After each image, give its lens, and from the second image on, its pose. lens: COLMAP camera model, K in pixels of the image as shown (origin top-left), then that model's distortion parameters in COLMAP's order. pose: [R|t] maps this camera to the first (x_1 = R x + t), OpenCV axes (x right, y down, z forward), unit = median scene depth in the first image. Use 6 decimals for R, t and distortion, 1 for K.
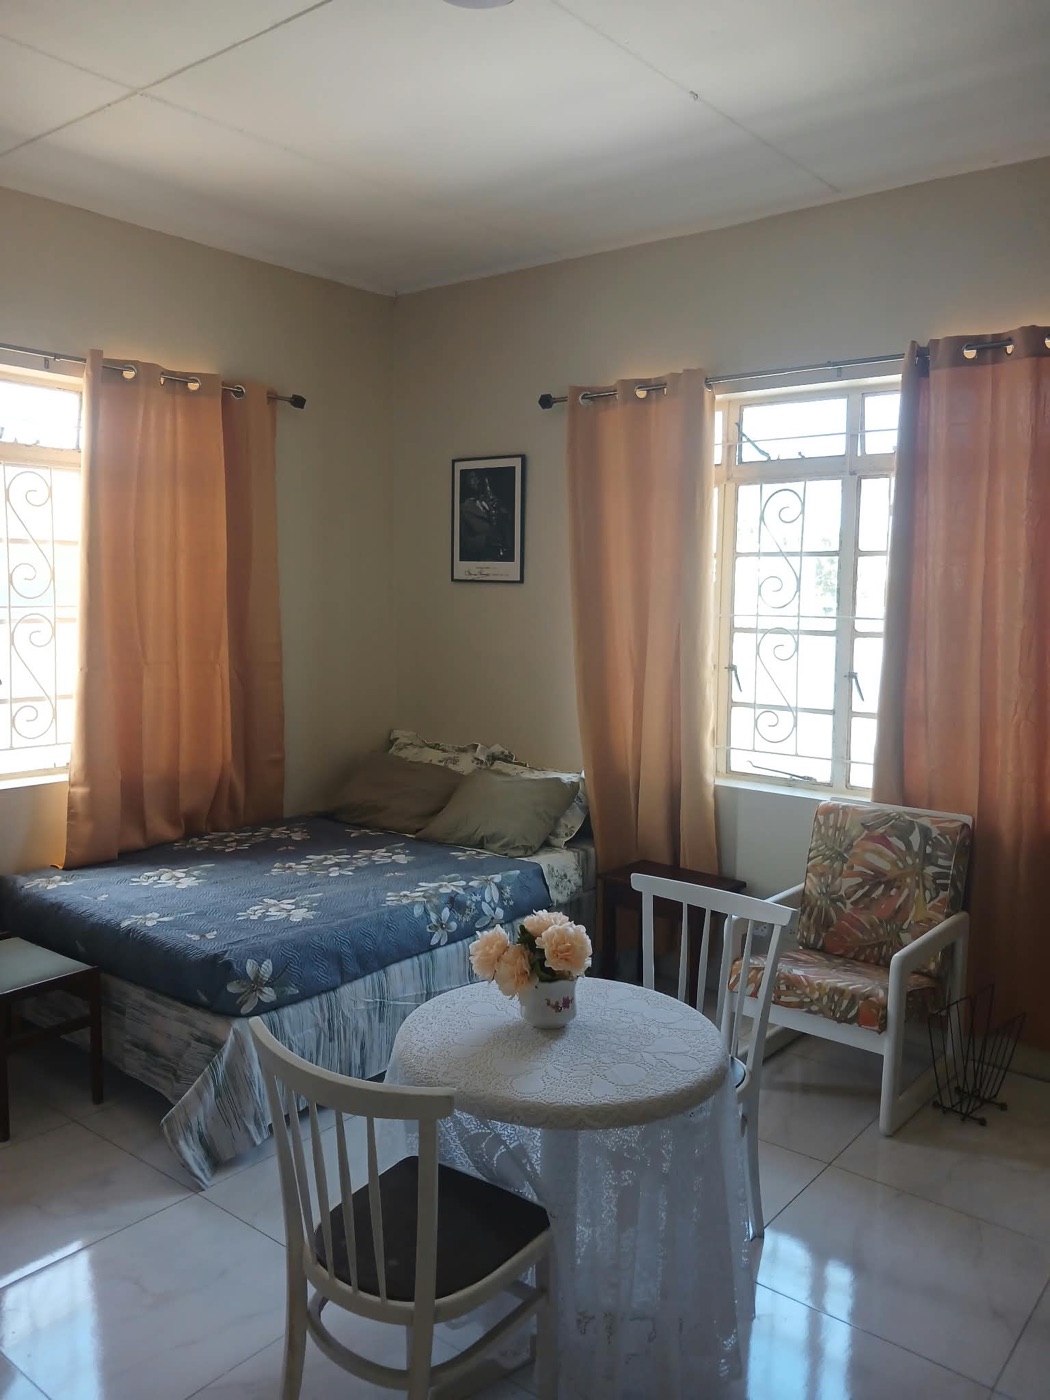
lens RADIAL K [[1122.4, 0, 546.7], [0, 1122.4, 678.3], [0, 0, 1]] dist [0.002604, -0.044252]
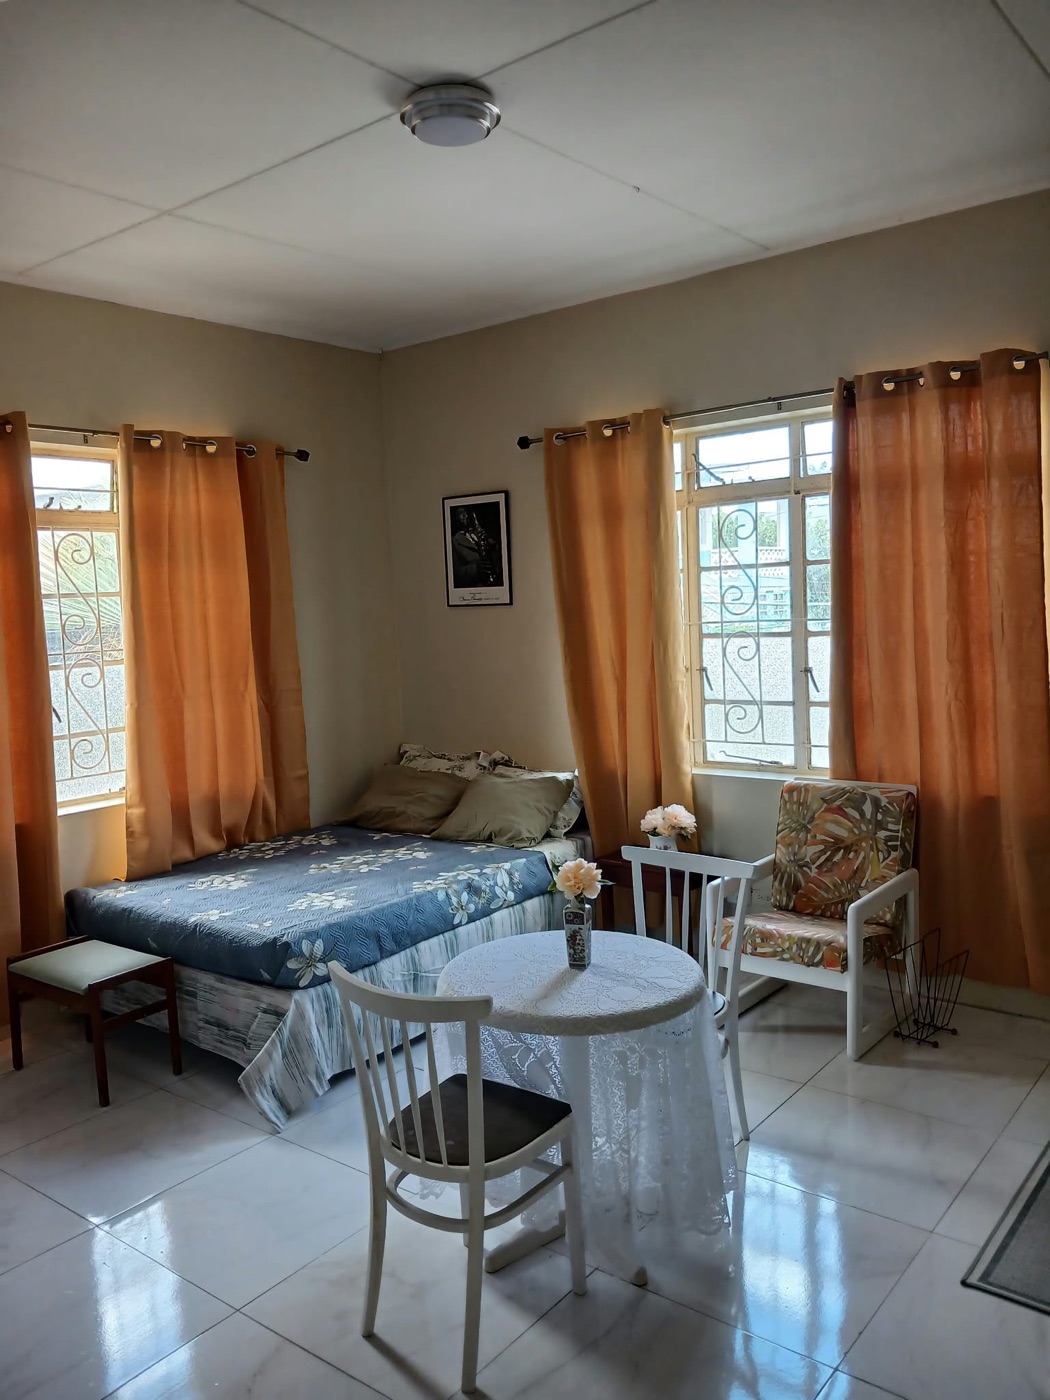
lens RADIAL K [[1122.4, 0, 519.4], [0, 1122.4, 684.7], [0, 0, 1]] dist [0.002604, -0.044252]
pose [[0.998127, -0.059461, -0.014358, -0.004342], [0.059377, 0.998216, -0.006177, 0.002116], [0.014699, 0.005313, 0.999878, -0.150585]]
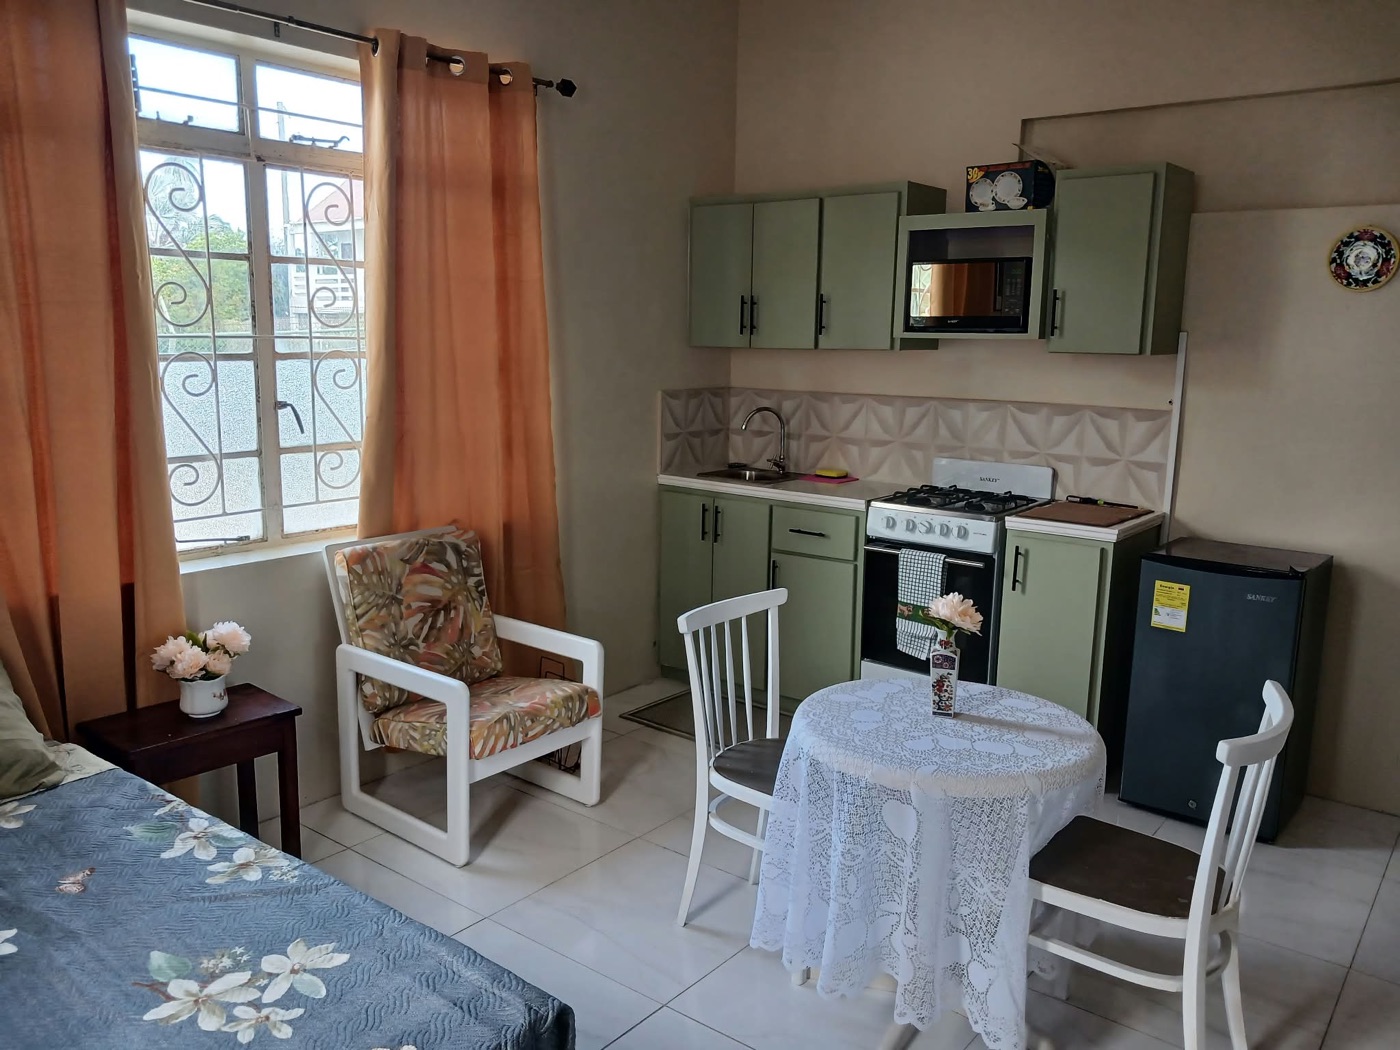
lens RADIAL K [[1122.4, 0, 710.6], [0, 1122.4, 522.6], [0, 0, 1]] dist [0.002604, -0.044252]
pose [[-0.040868, -0.186185, 0.981664, -0.628761], [0.058908, 0.980327, 0.188384, -0.060128], [-0.997426, 0.065527, -0.029096, 0.753150]]
